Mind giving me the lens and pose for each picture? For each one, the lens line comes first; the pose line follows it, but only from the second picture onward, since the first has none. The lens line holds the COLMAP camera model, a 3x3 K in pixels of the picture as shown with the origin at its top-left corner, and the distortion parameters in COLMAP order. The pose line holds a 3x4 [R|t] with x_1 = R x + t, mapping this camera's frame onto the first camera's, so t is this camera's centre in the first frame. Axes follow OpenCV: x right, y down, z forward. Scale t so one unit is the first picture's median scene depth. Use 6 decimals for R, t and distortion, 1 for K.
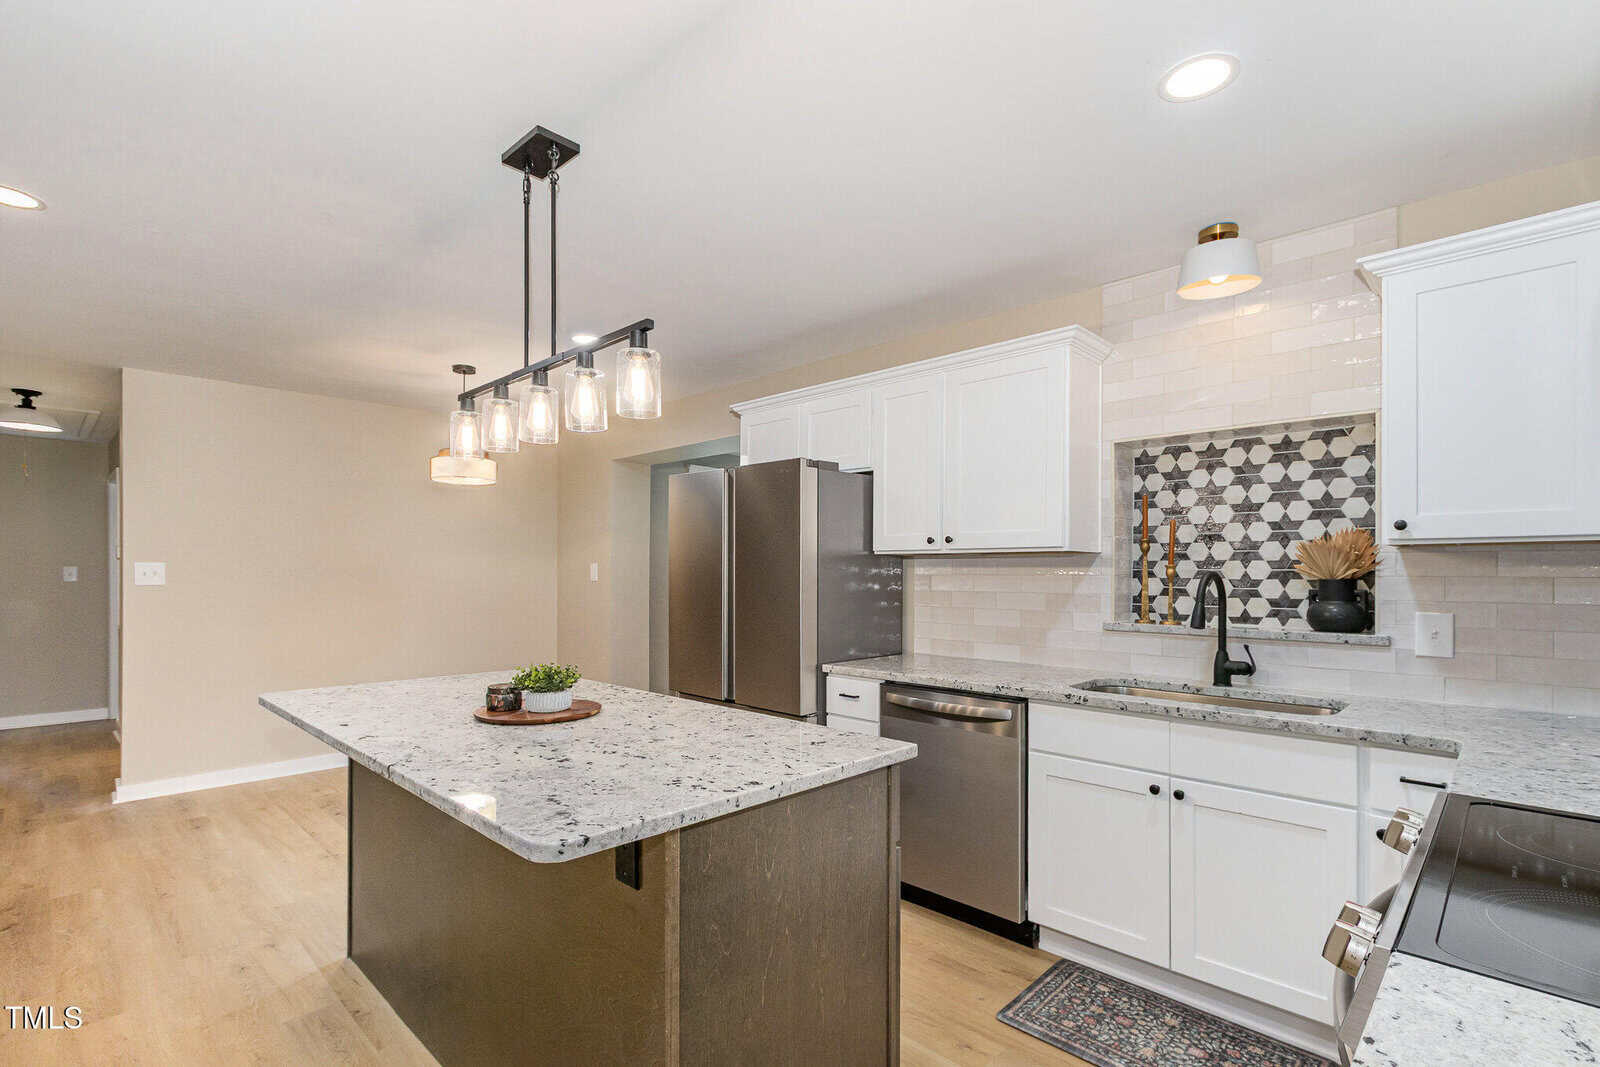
lens RADIAL K [[737.7, 0, 803.9], [0, 737.7, 575.0], [0, 0, 1]] dist [0.006182, -0.003063]
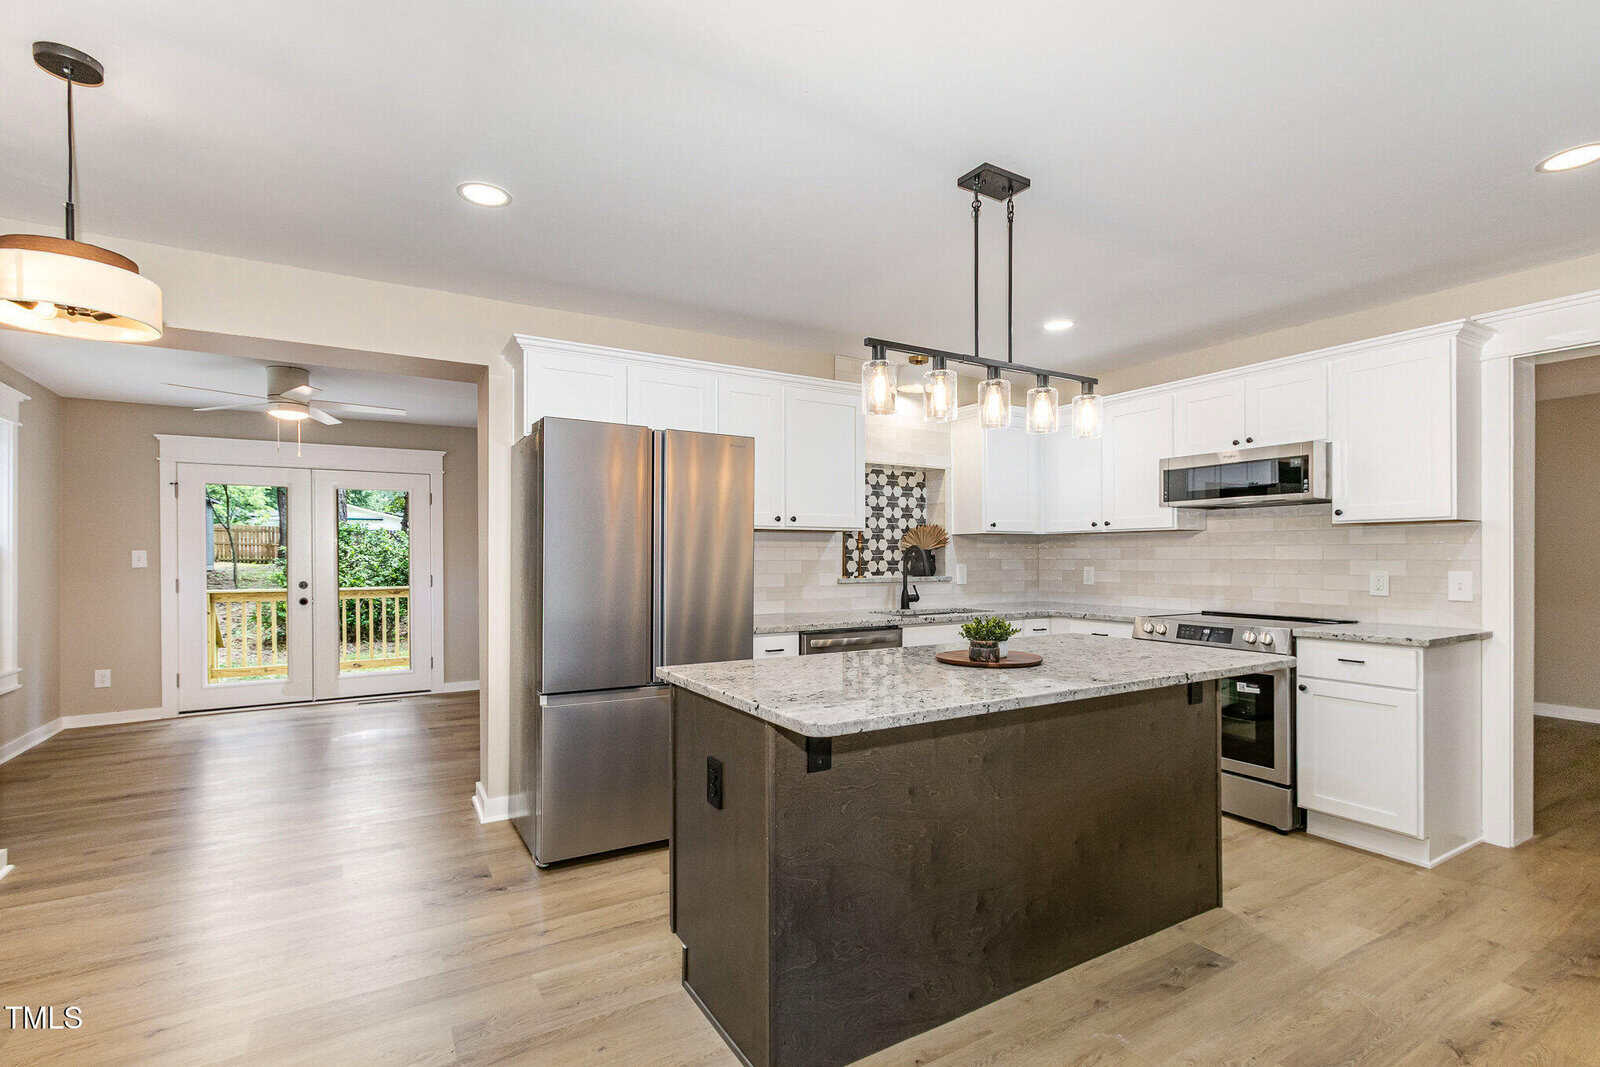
lens RADIAL K [[737.7, 0, 794.3], [0, 737.7, 562.7], [0, 0, 1]] dist [0.006182, -0.003063]
pose [[0.272145, -0.014126, 0.962152, -1.220742], [0.002994, 0.999900, 0.013833, 0.011968], [-0.962251, -0.000884, 0.272160, 0.768712]]
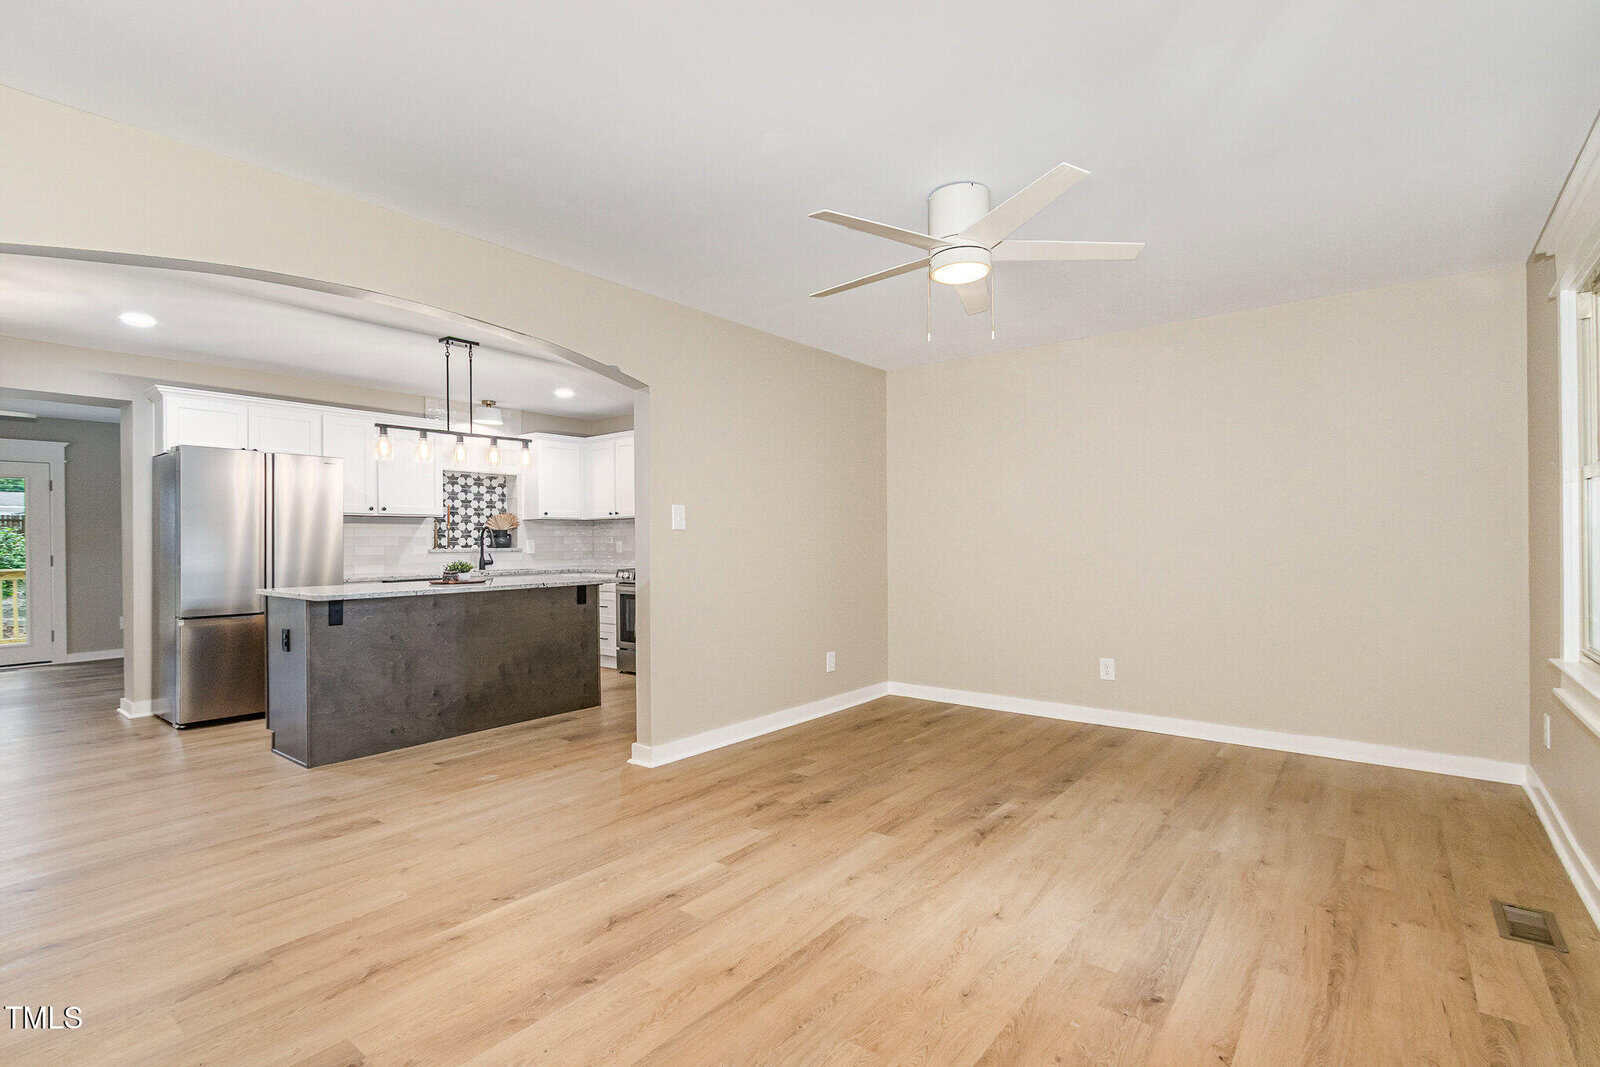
lens RADIAL K [[737.7, 0, 797.3], [0, 737.7, 545.5], [0, 0, 1]] dist [0.006182, -0.003063]
pose [[-0.095525, -0.011137, 0.995365, -2.169511], [0.007325, 0.999902, 0.011891, 0.038536], [-0.995400, 0.008427, -0.095434, 0.126678]]
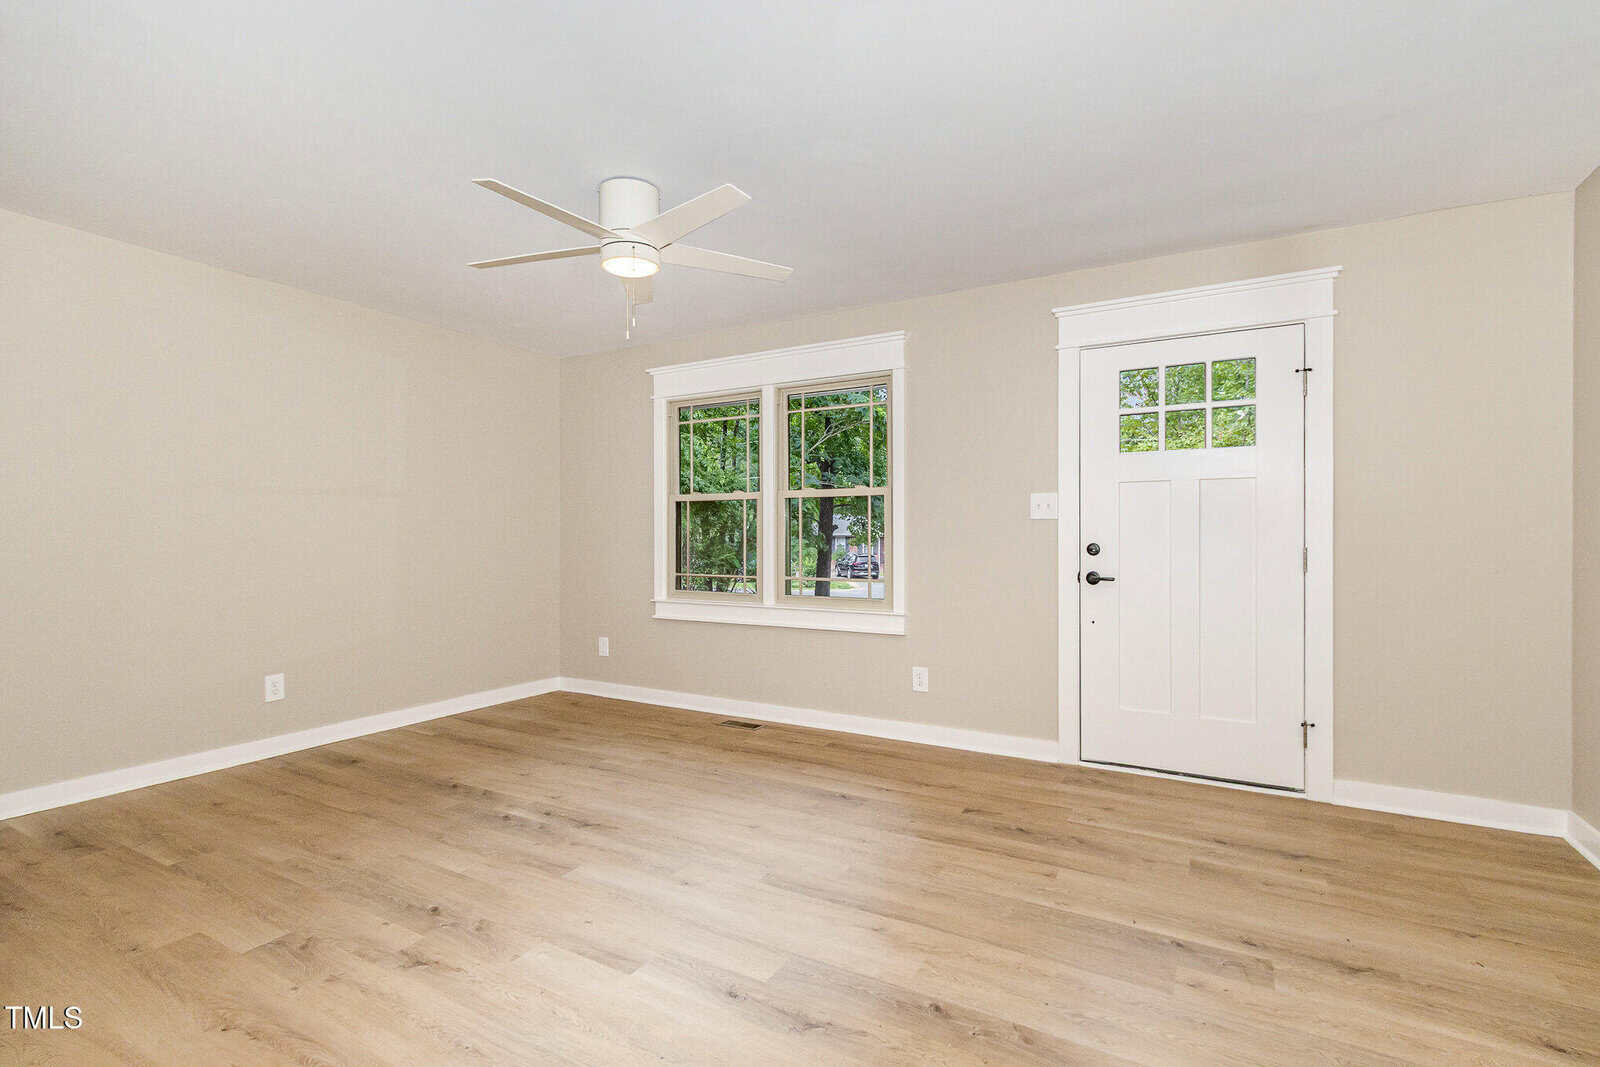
lens RADIAL K [[737.7, 0, 796.9], [0, 737.7, 533.8], [0, 0, 1]] dist [0.006182, -0.003063]
pose [[-0.971536, -0.005912, -0.236817, -1.113495], [-0.005665, 0.999982, -0.001723, 0.054725], [0.236823, -0.000333, -0.971553, 0.903678]]
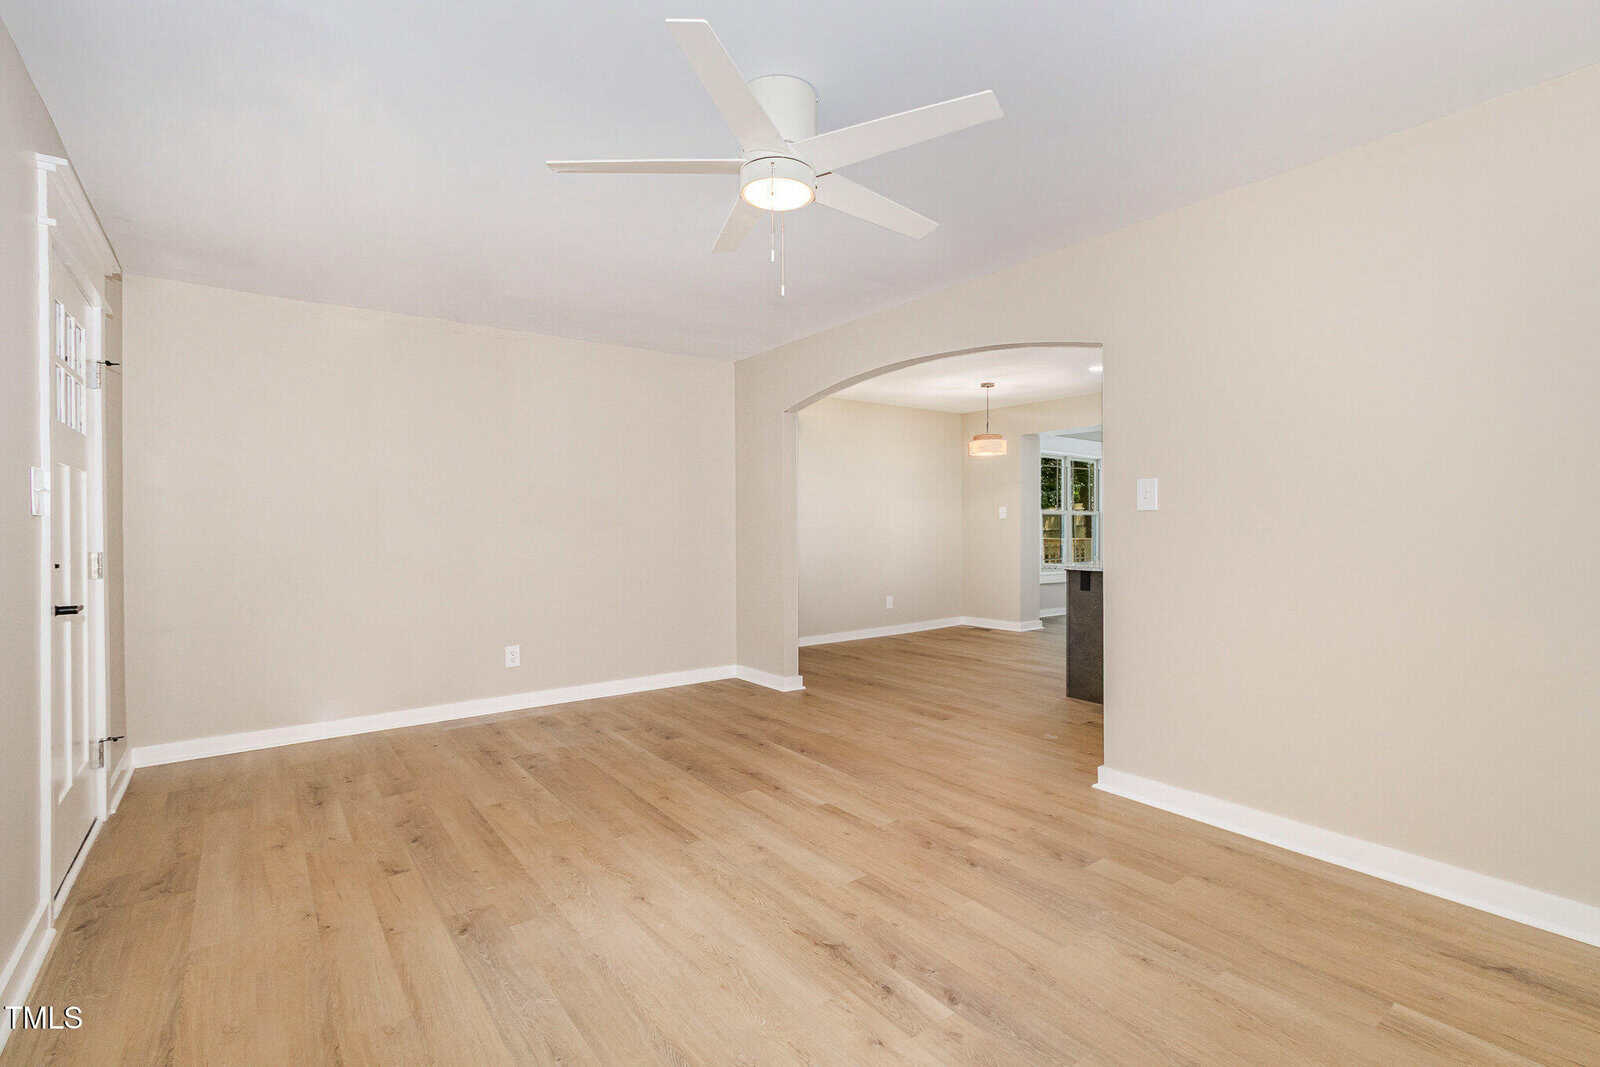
lens RADIAL K [[737.7, 0, 806.9], [0, 737.7, 527.5], [0, 0, 1]] dist [0.006182, -0.003063]
pose [[0.988204, -0.009487, -0.152846, -0.972625], [0.009858, 0.999950, 0.001667, 0.042178], [0.152823, -0.003154, 0.988249, -1.052045]]
